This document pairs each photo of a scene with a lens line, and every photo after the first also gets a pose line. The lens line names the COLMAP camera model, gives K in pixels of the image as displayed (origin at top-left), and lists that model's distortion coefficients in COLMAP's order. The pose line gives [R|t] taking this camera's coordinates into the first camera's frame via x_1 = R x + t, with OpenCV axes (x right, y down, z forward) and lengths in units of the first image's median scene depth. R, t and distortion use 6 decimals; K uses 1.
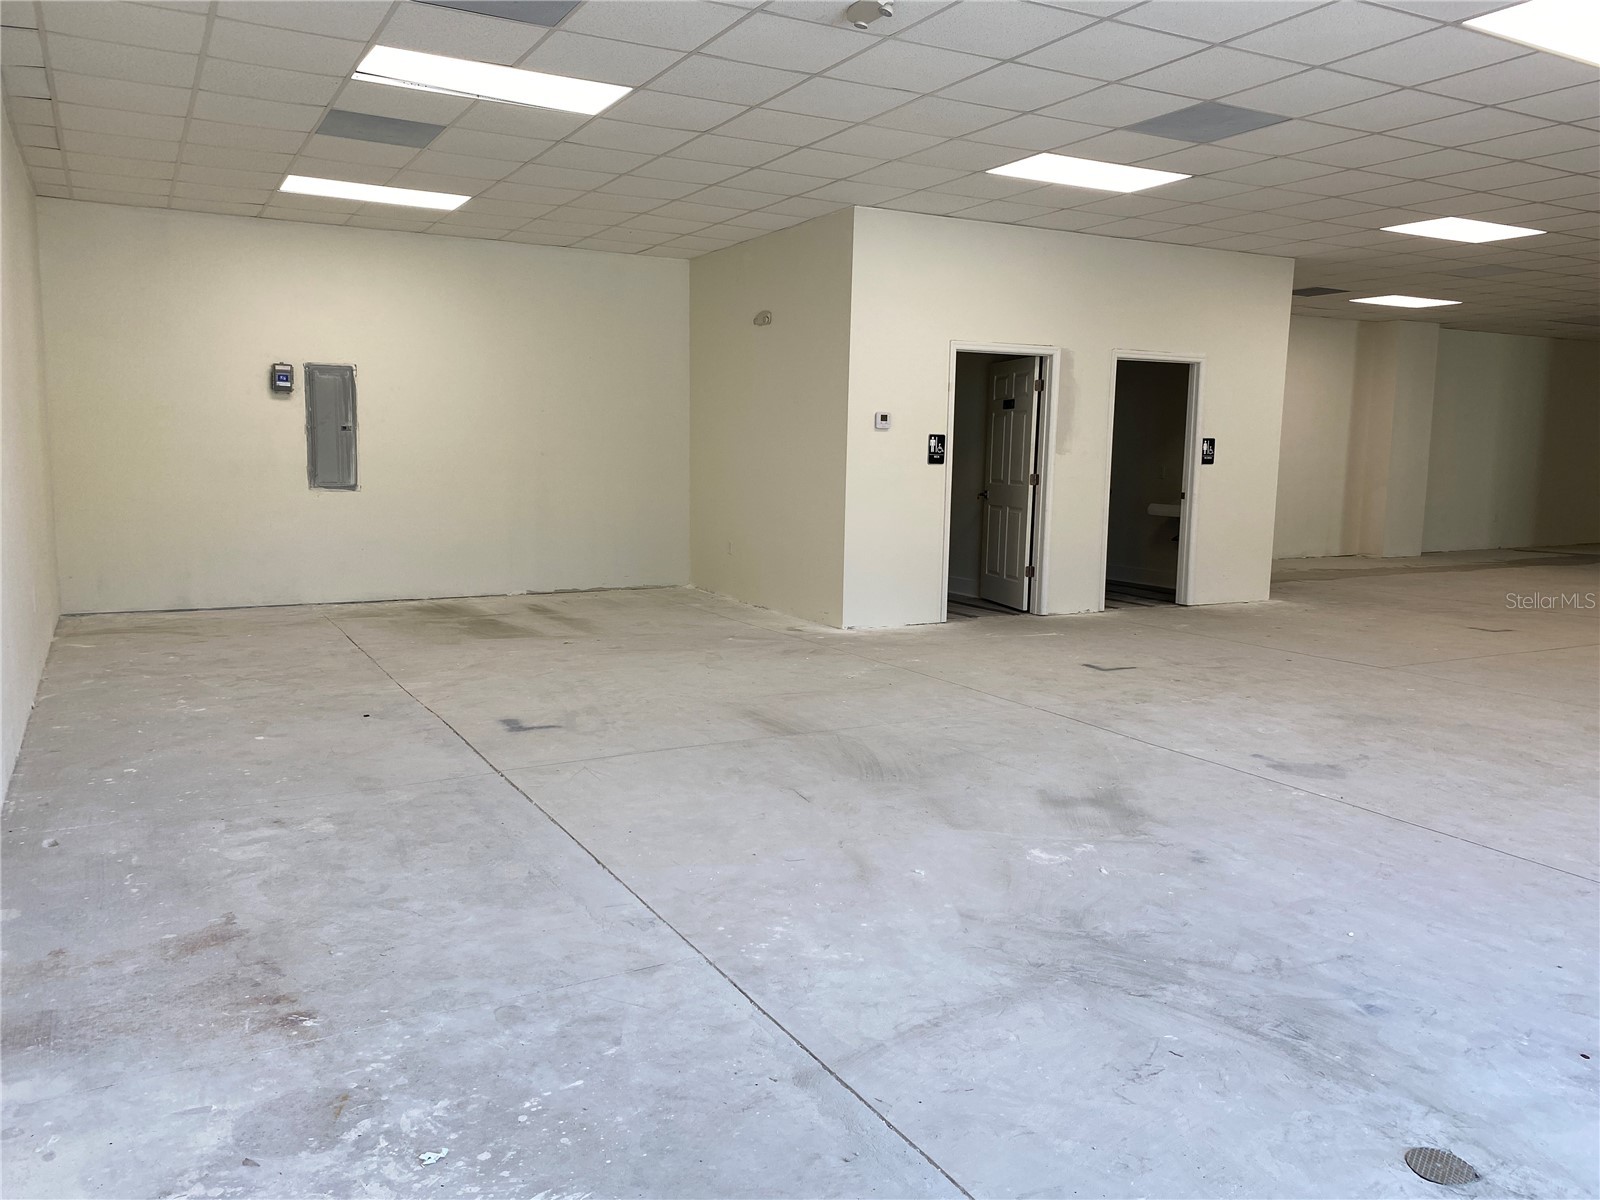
lens RADIAL K [[1213.5, 0, 800.0], [0, 1213.5, 600.0], [0, 0, 1]] dist [0.061759, -0.061143]
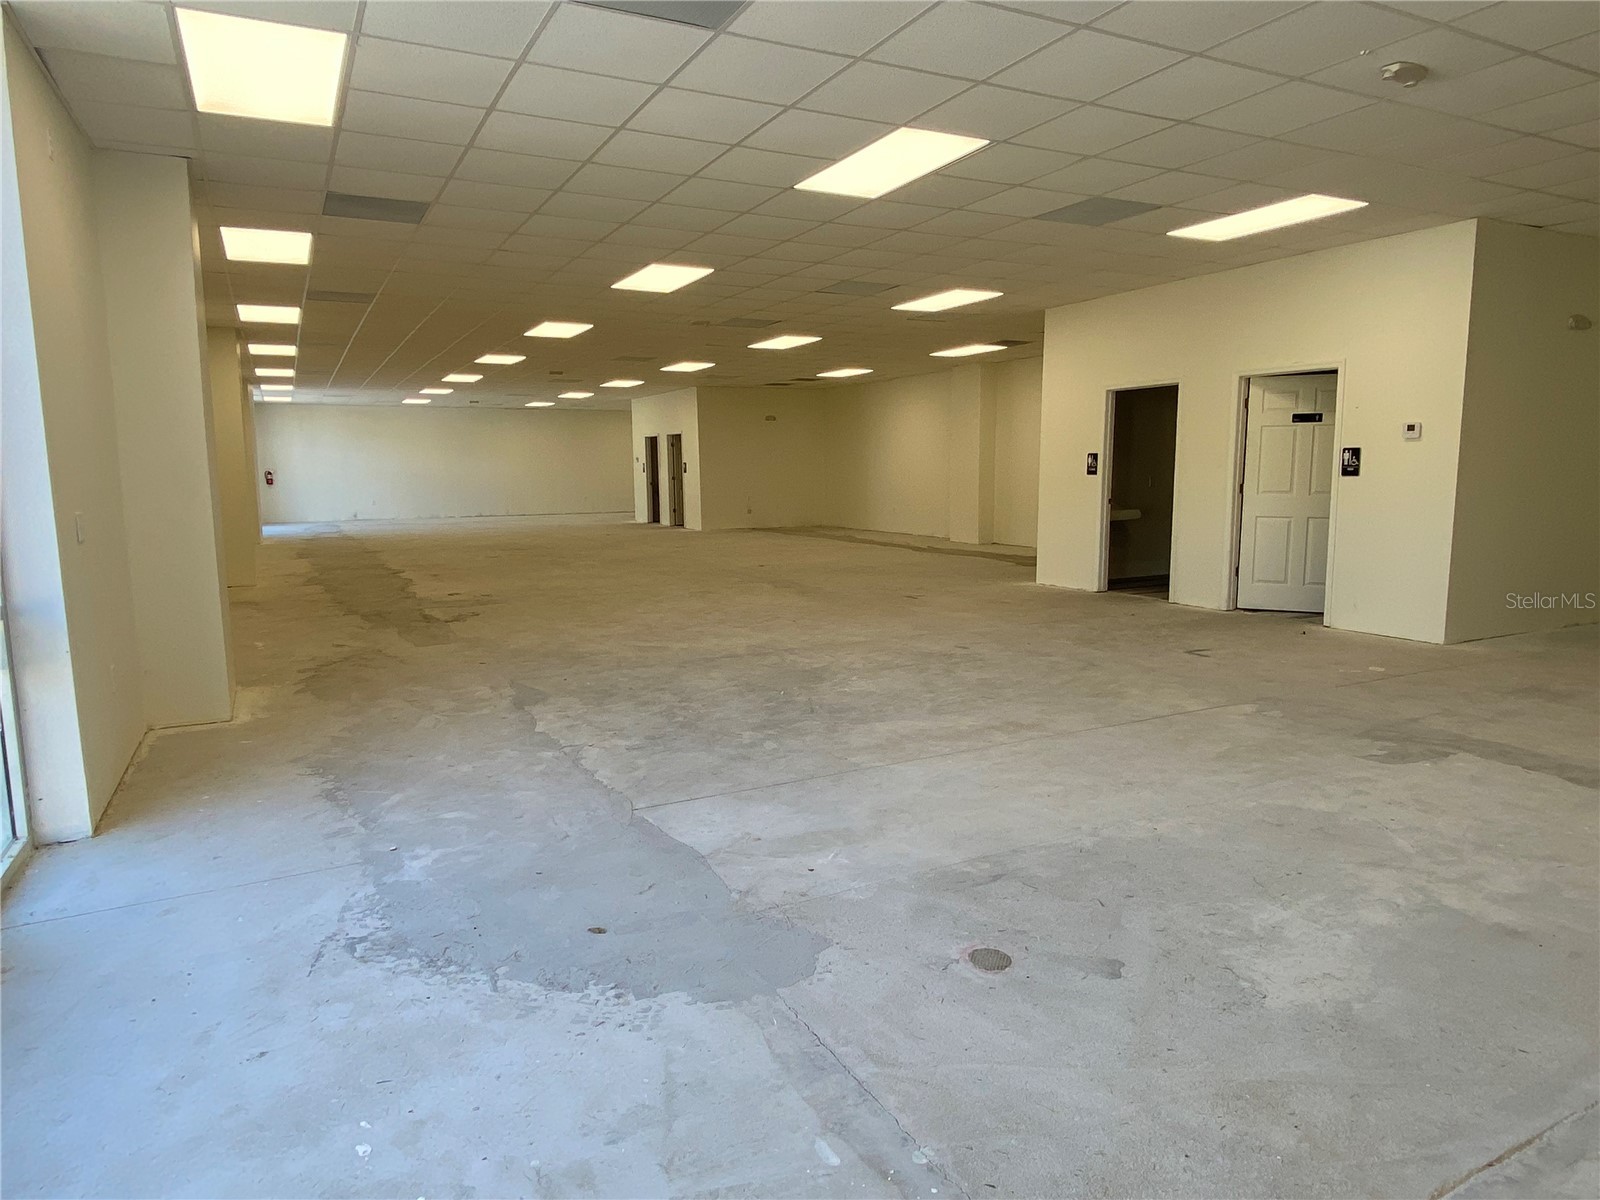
lens RADIAL K [[999.0, 0, 791.0], [0, 999.0, 596.3], [0, 0, 1]] dist [0.053589, -0.086644]
pose [[-0.039703, 0.115507, -0.992513, 2.372130], [-0.120893, 0.985444, 0.119520, -0.124753], [0.991871, 0.124733, -0.025161, 1.256486]]
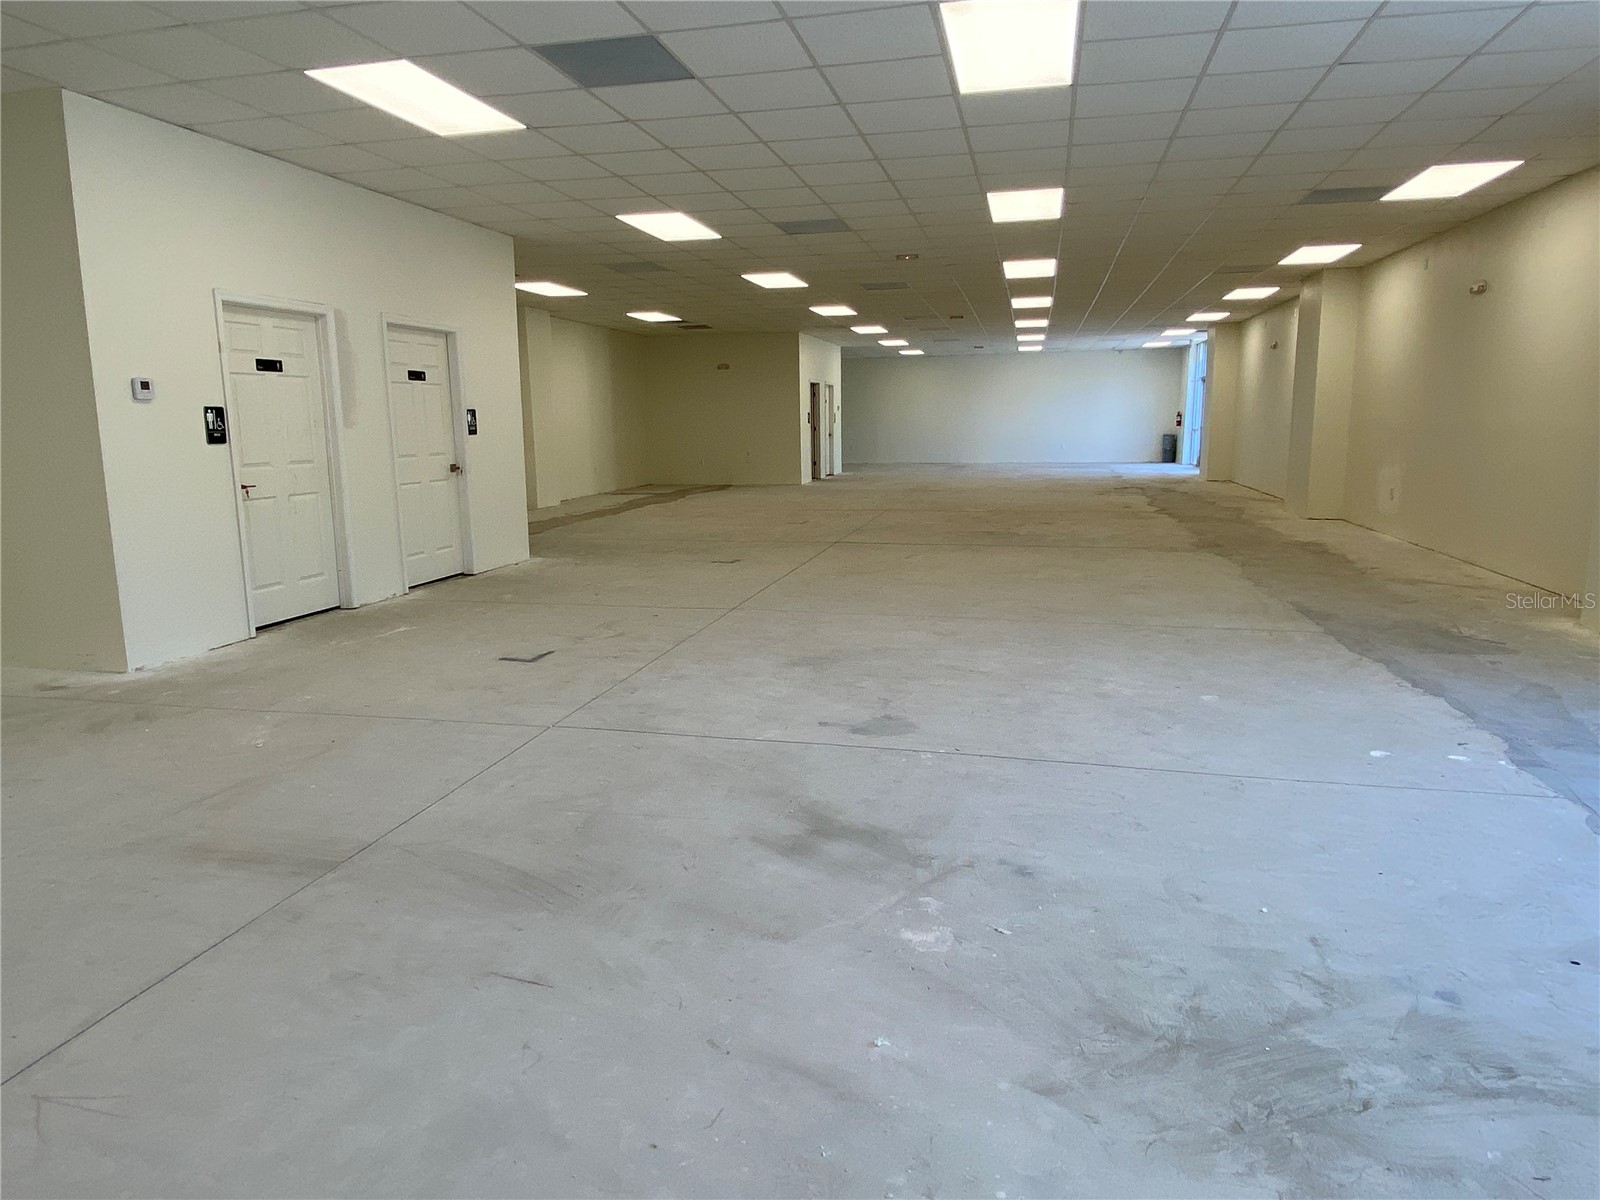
lens RADIAL K [[984.9, 0, 800.0], [0, 984.9, 600.0], [0, 0, 1]] dist [0.038522, -0.044621]
pose [[0.667094, -0.155847, 0.728489, -0.226260], [0.113580, 0.987718, 0.107297, -0.066249], [-0.736264, 0.011165, 0.676602, 0.494119]]
